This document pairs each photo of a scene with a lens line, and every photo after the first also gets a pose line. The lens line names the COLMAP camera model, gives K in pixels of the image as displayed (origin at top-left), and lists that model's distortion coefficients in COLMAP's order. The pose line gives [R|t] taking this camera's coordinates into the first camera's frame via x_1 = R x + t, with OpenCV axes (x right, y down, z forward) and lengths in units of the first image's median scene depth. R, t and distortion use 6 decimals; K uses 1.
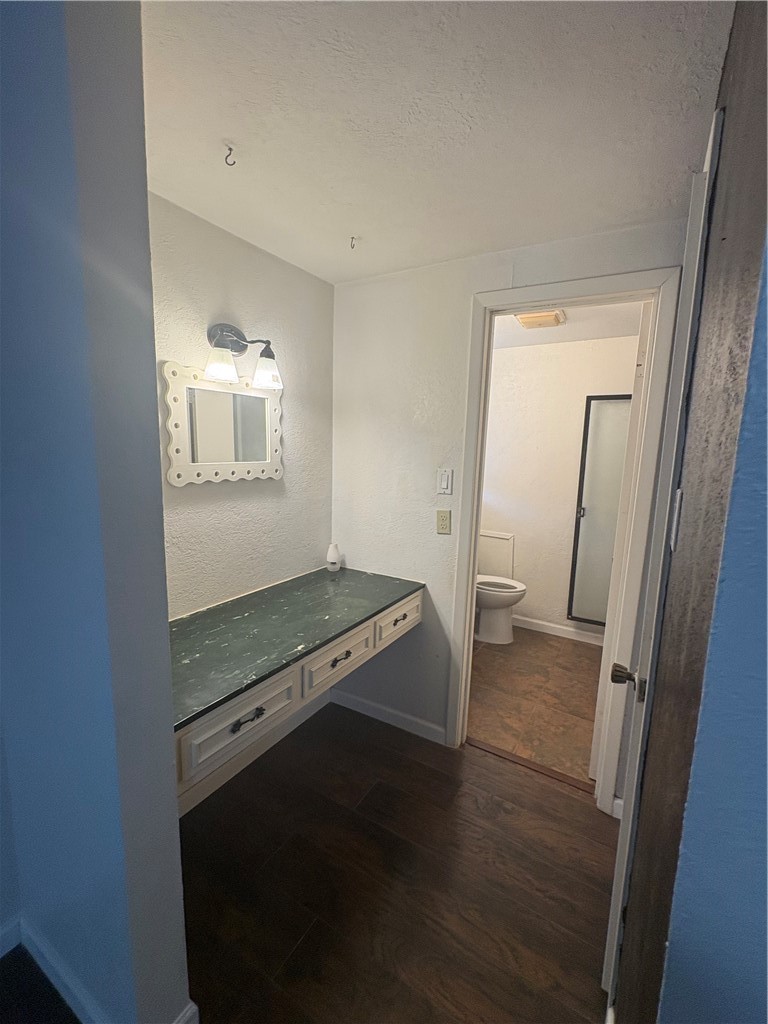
lens RADIAL K [[440.9, 0, 386.6], [0, 440.9, 509.9], [0, 0, 1]] dist [0.001125, 0.000336]
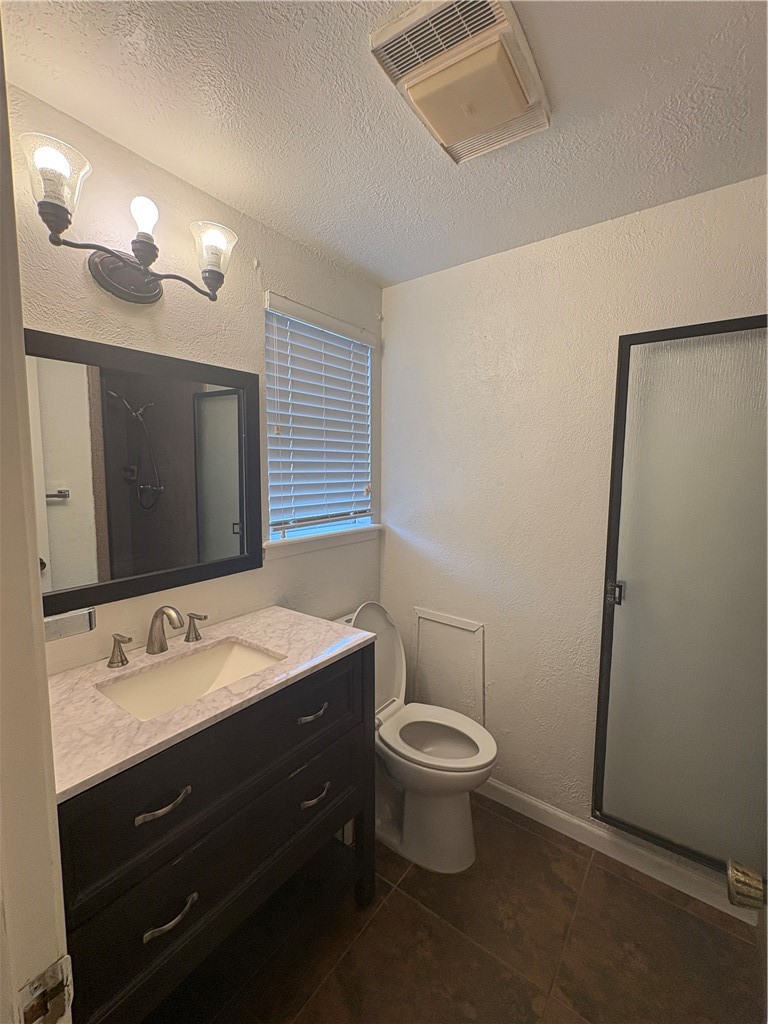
lens RADIAL K [[440.9, 0, 383.0], [0, 440.9, 511.5], [0, 0, 1]] dist [0.001125, 0.000336]
pose [[0.996748, -0.008967, -0.080079, 0.235344], [0.005028, 0.998774, -0.049253, -0.056077], [0.080422, 0.048690, 0.995571, 0.514859]]
